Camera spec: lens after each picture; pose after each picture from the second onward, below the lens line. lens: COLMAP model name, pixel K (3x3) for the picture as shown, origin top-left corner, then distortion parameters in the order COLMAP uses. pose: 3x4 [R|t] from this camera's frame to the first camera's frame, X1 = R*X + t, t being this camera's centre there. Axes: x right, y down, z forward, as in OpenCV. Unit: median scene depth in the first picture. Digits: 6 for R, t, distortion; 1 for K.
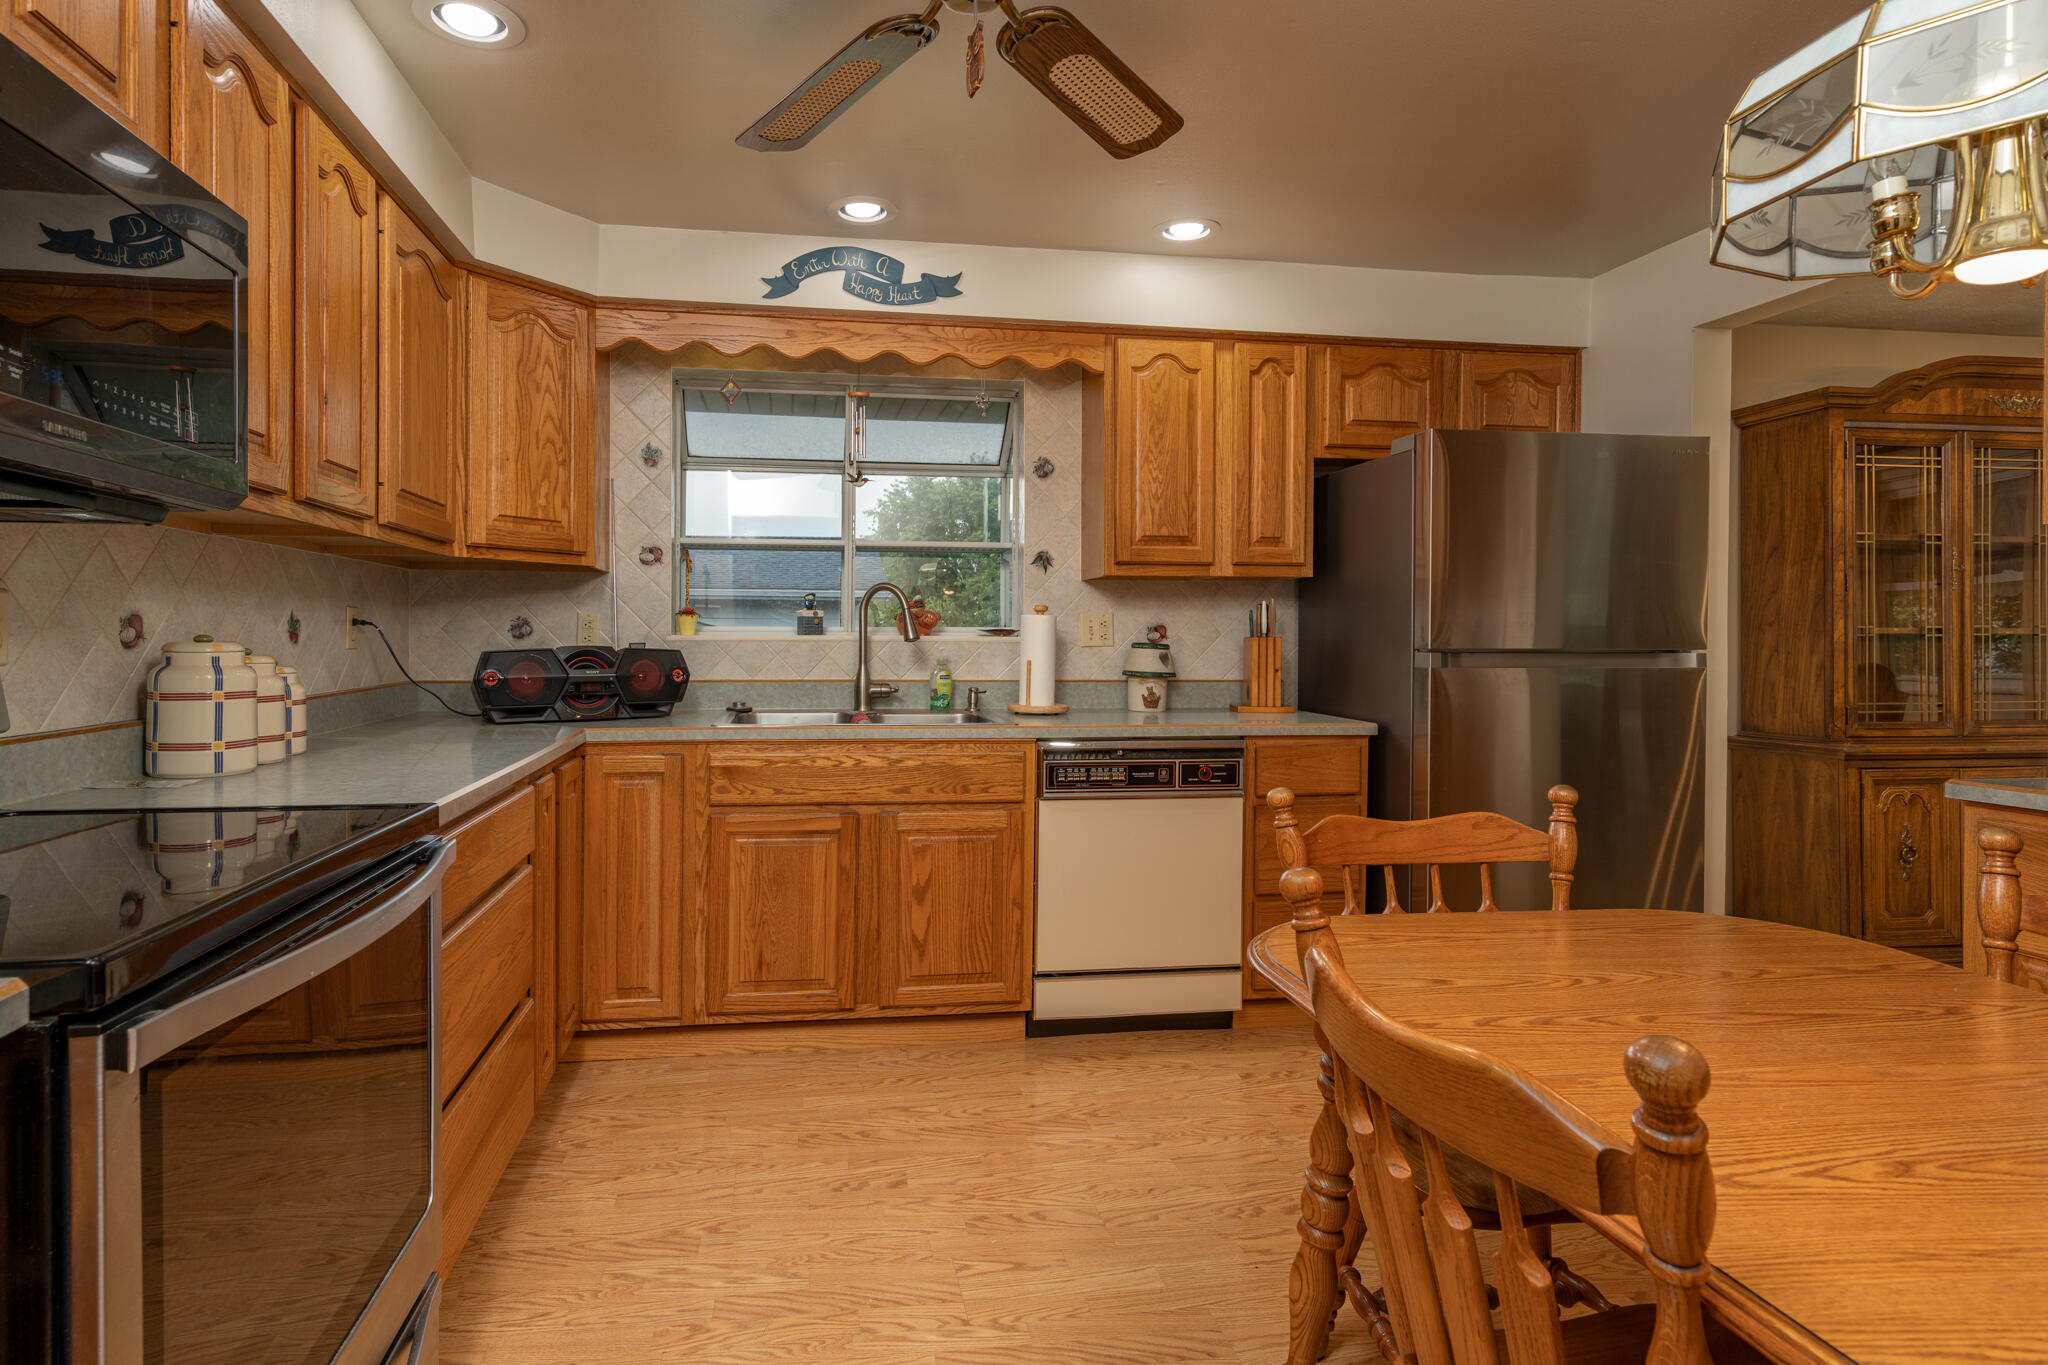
lens RADIAL K [[1065.4, 0, 955.1], [0, 1065.4, 649.7], [0, 0, 1]] dist [-0.000249, -0.000649]
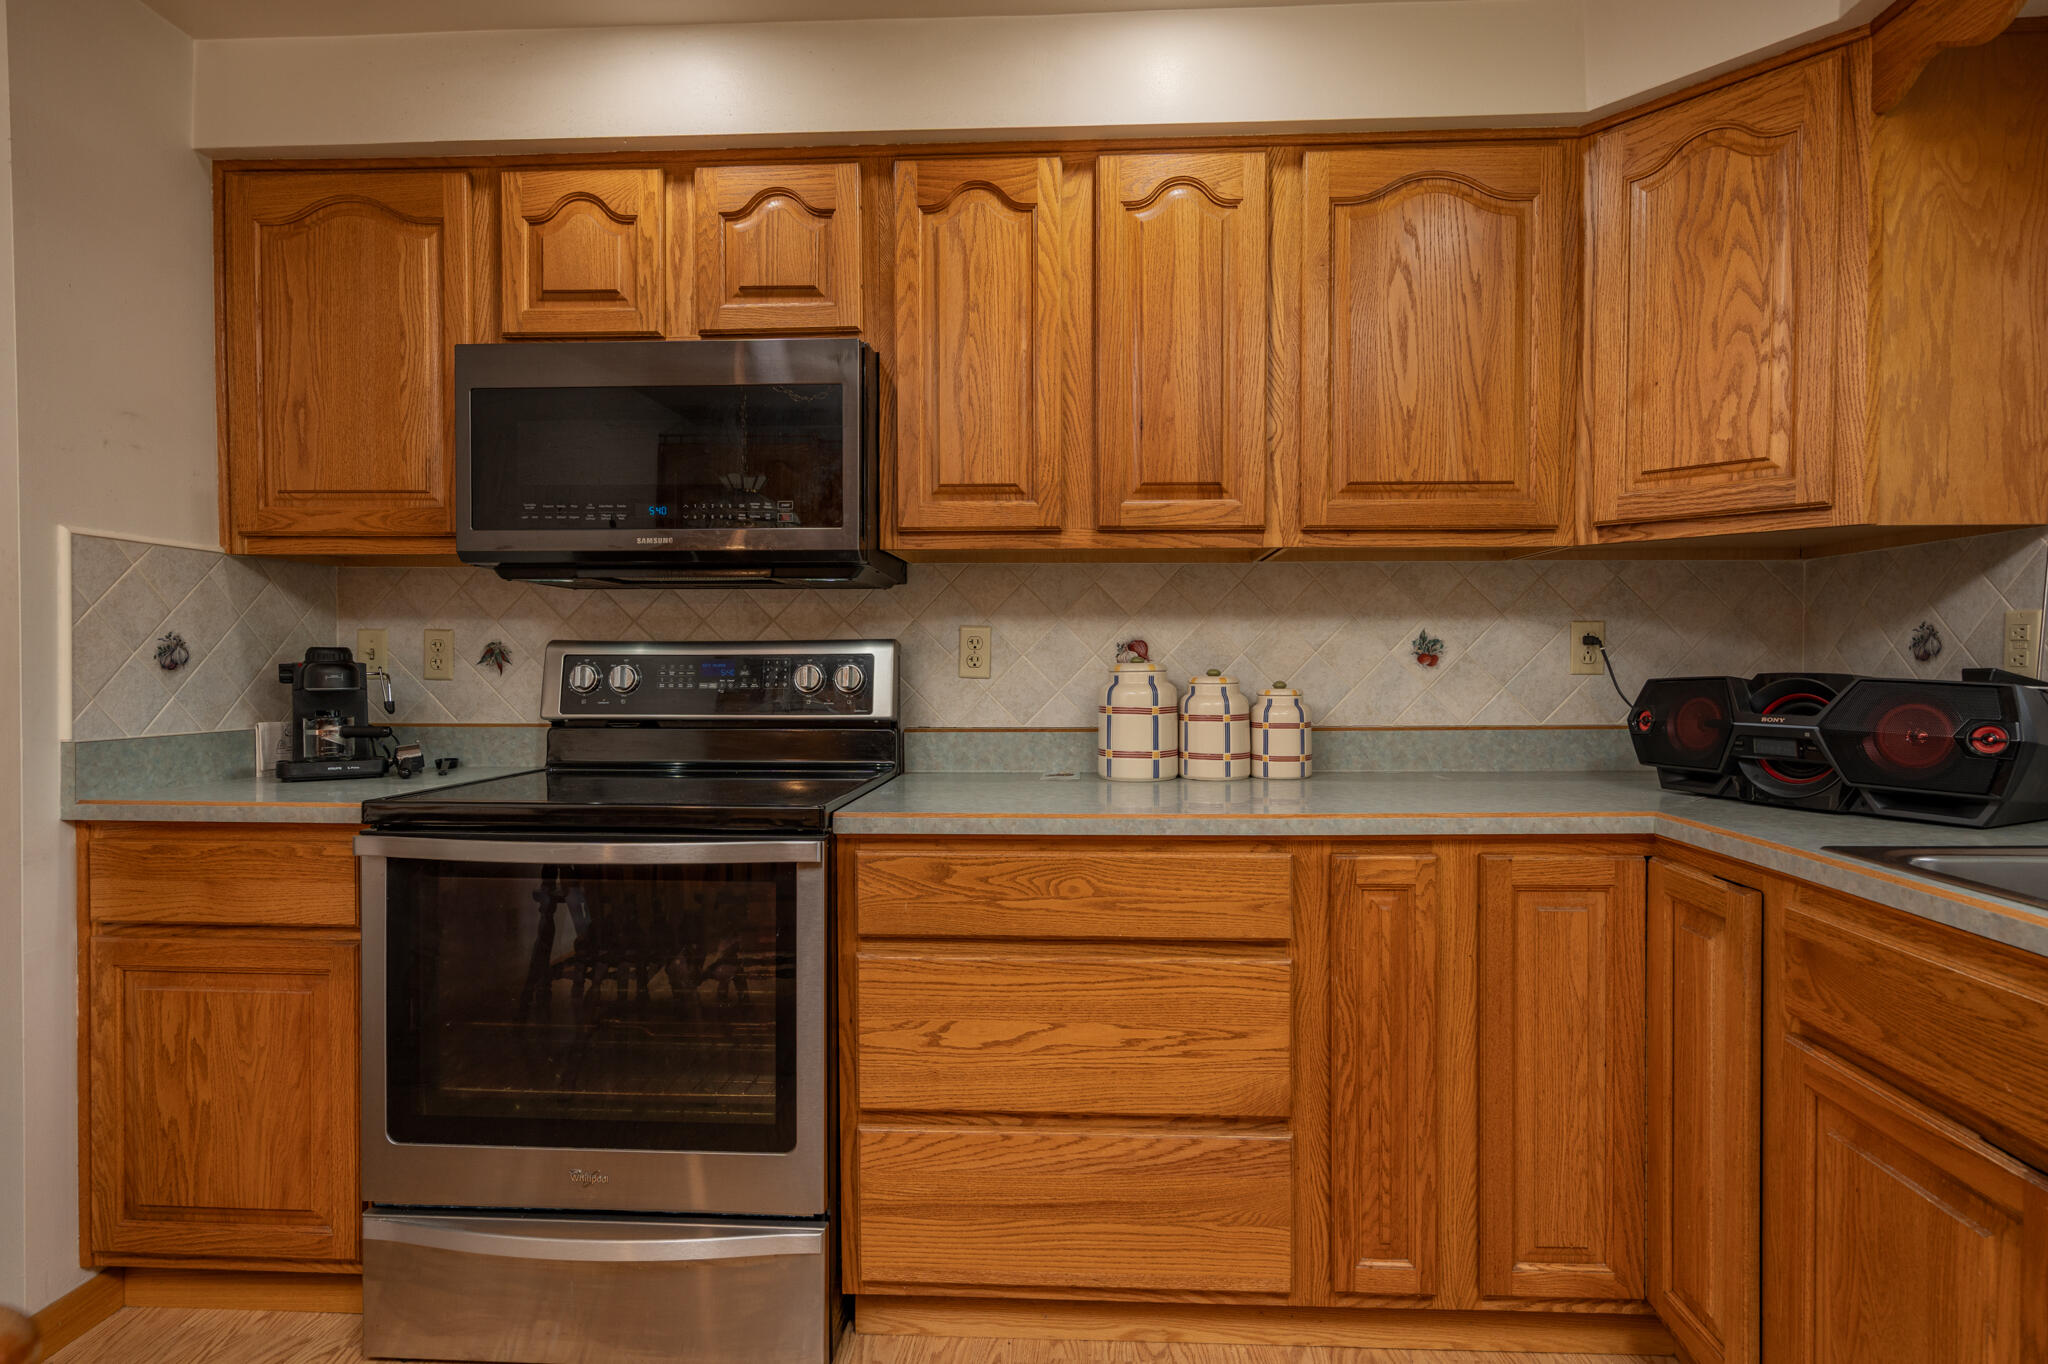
lens RADIAL K [[1041.9, 0, 1022.7], [0, 1041.9, 683.2], [0, 0, 1]] dist [0.005431, -0.002191]
pose [[-0.203747, 0.016128, -0.978891, 0.264340], [-0.012559, 0.999739, 0.019085, -0.003537], [0.978943, 0.016182, -0.203491, 0.705651]]
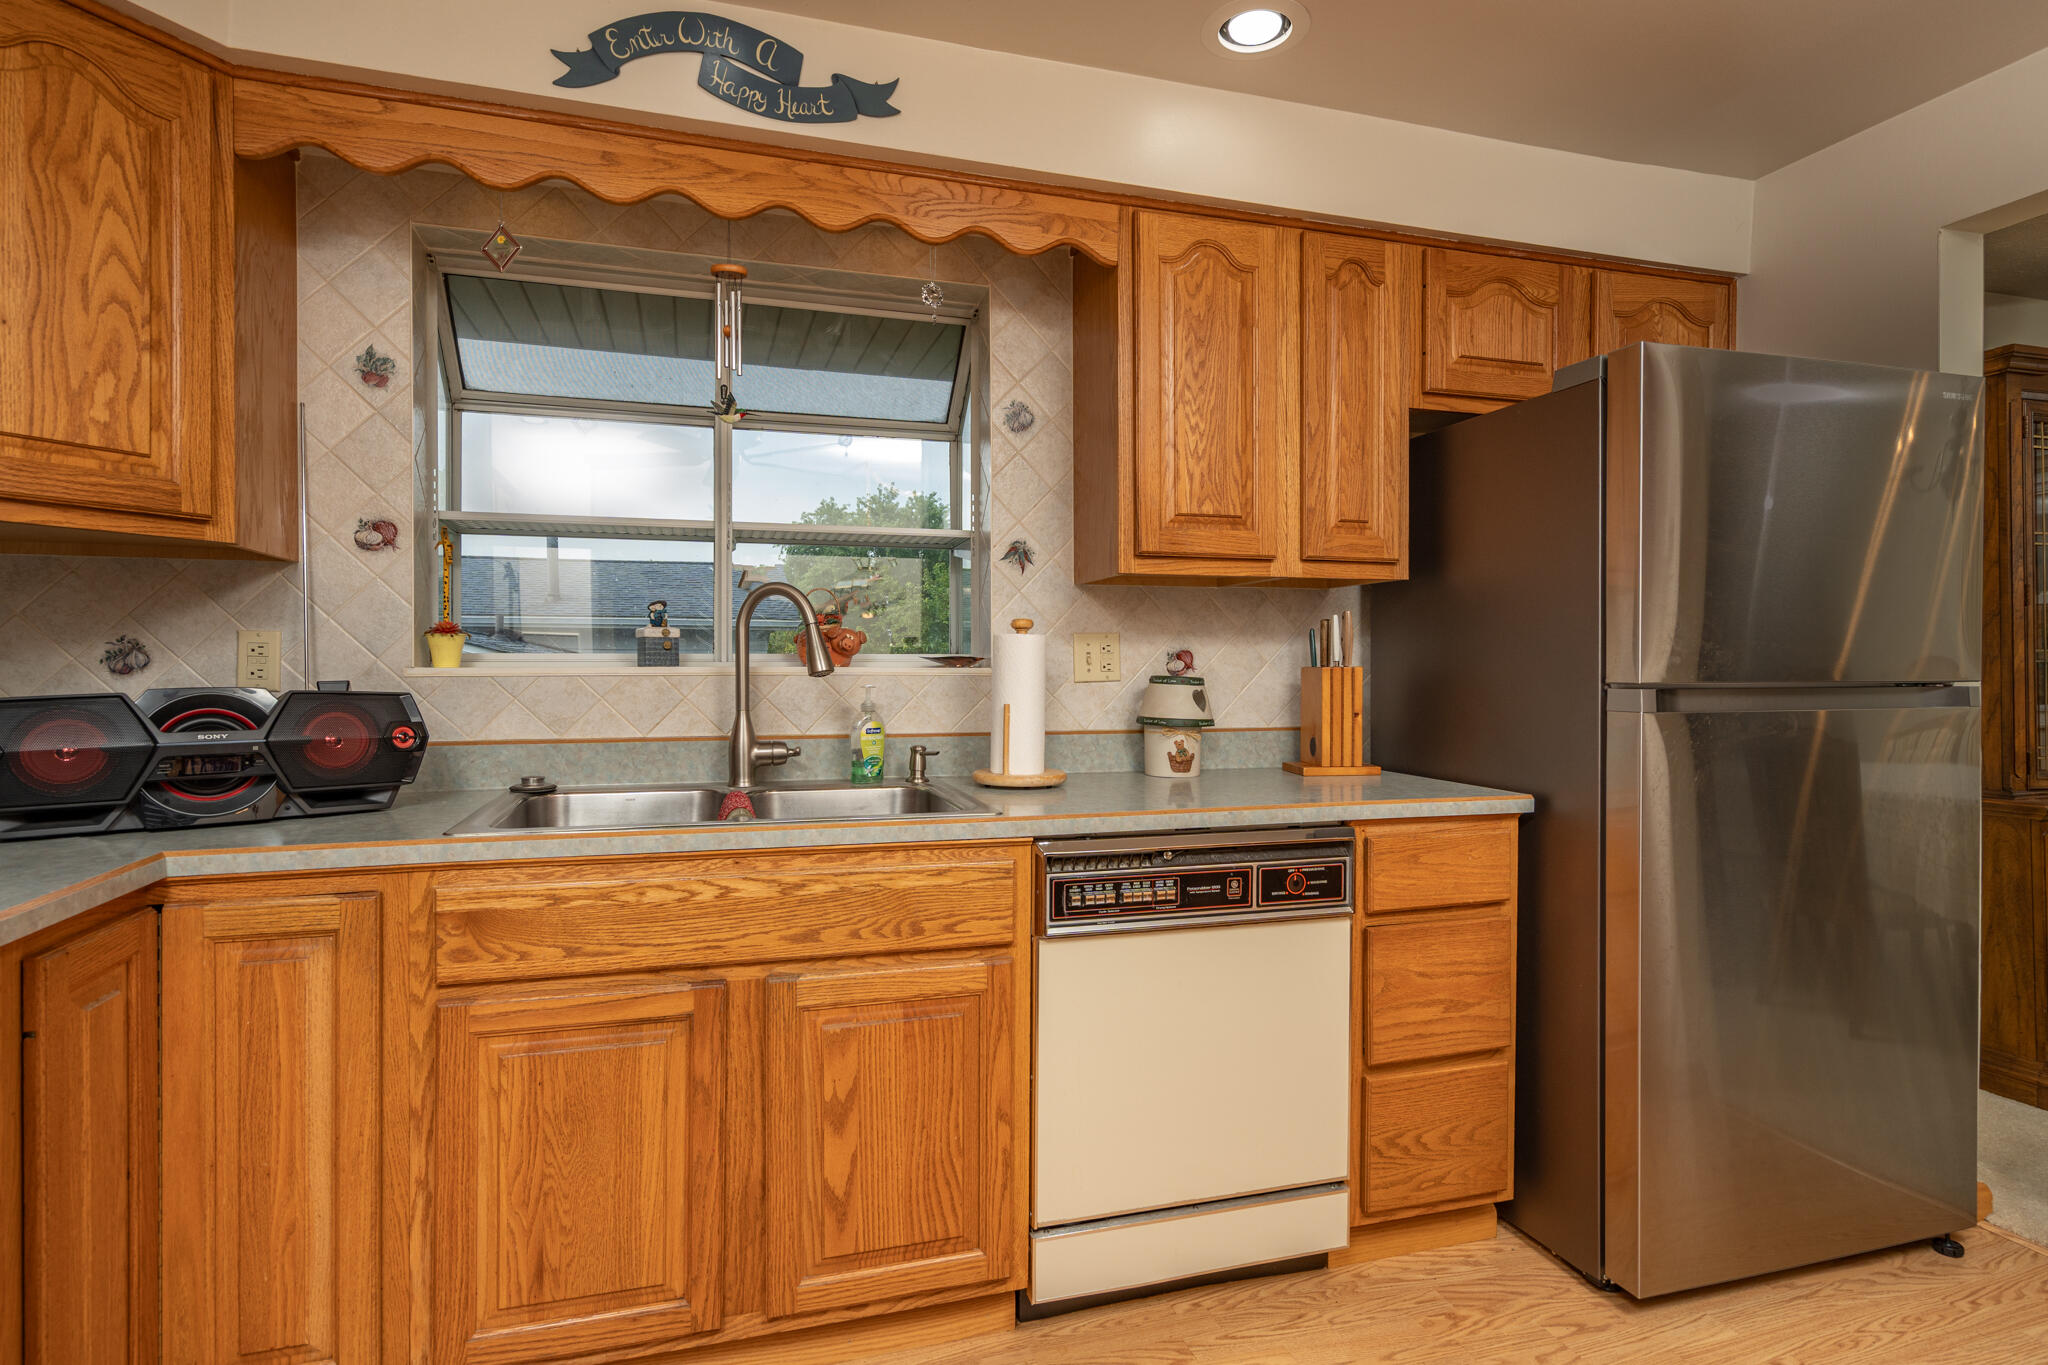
lens RADIAL K [[1041.9, 0, 1034.7], [0, 1041.9, 681.7], [0, 0, 1]] dist [0.005431, -0.002191]
pose [[0.987308, -0.006595, 0.158680, -0.014864], [0.006580, 0.999978, 0.000617, -0.004207], [-0.158681, 0.000435, 0.987330, 0.403414]]
